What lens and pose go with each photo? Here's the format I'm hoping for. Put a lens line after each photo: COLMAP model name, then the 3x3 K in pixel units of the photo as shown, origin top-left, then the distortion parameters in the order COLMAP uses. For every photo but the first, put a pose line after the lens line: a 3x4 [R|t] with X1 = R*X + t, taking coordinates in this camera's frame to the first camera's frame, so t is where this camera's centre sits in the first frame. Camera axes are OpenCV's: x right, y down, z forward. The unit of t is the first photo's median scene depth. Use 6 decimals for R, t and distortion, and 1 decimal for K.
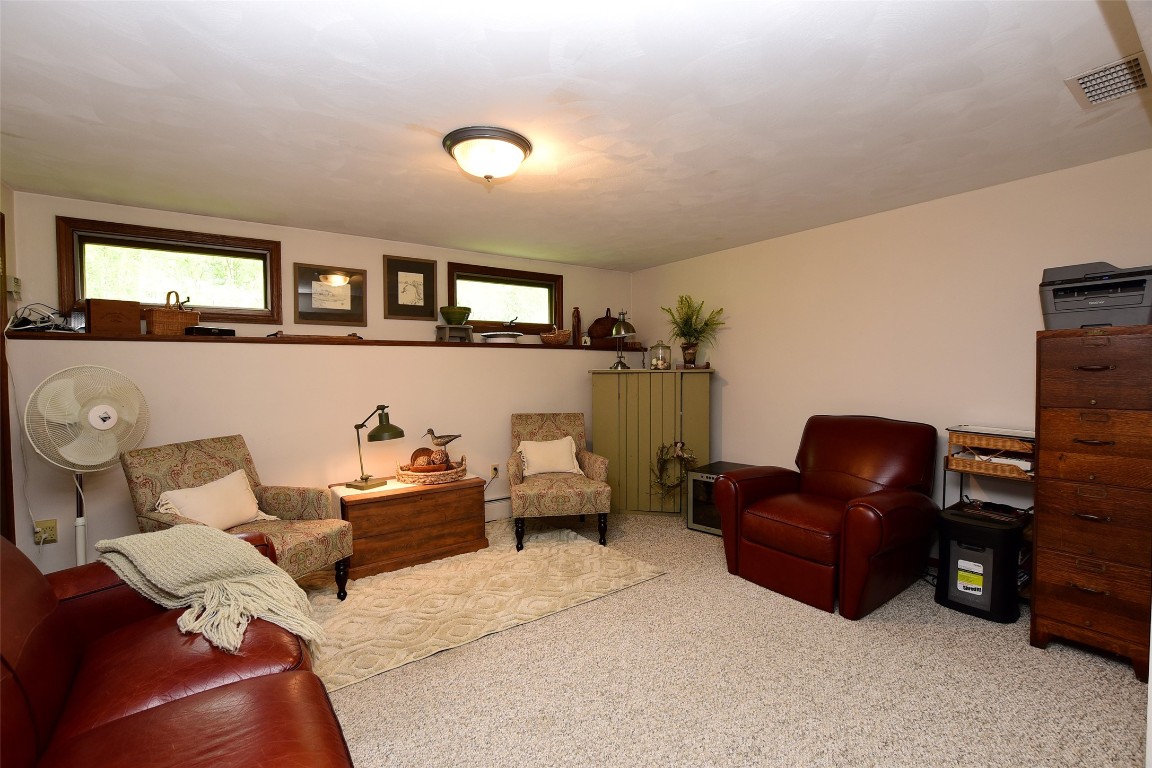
lens RADIAL K [[492.9, 0, 576.0], [0, 492.9, 384.0], [0, 0, 1]] dist [-0.011030, 0.000366]
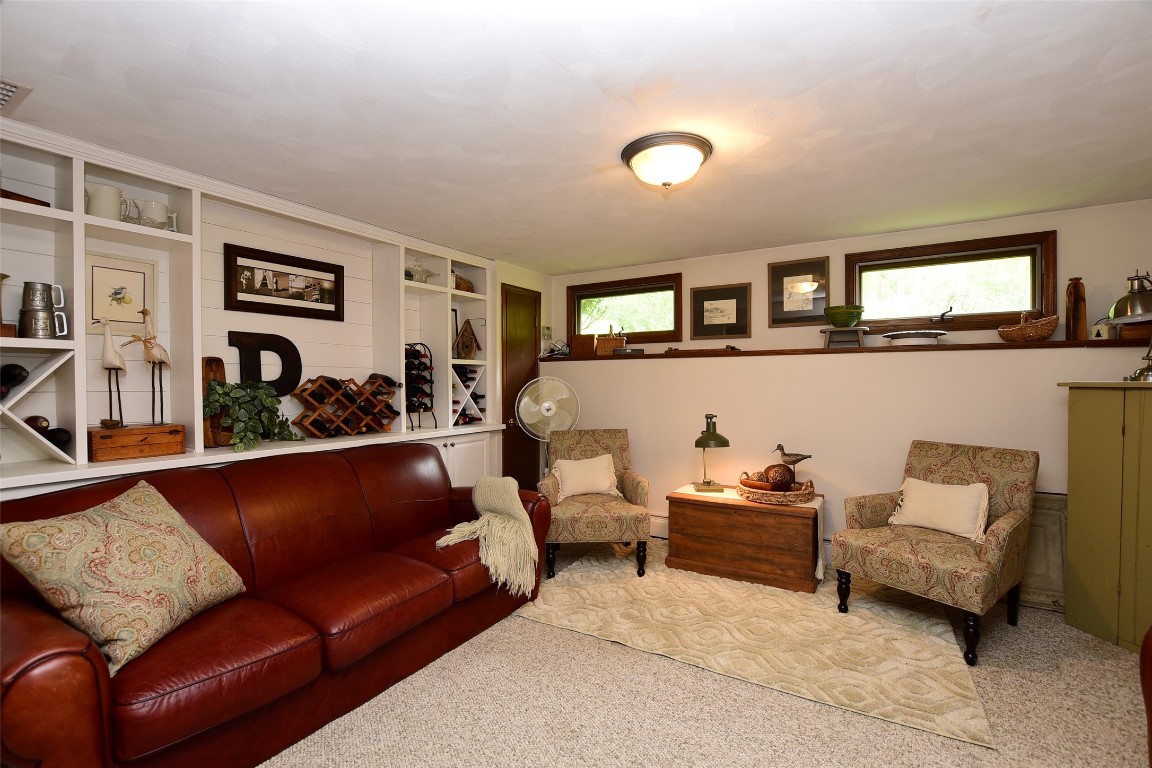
lens RADIAL K [[492.9, 0, 576.0], [0, 492.9, 384.0], [0, 0, 1]] dist [-0.011030, 0.000366]
pose [[0.419669, 0.012085, -0.907597, 0.390113], [-0.029029, 0.999579, -0.000113, -0.010944], [0.907213, 0.026394, 0.419843, 0.269020]]
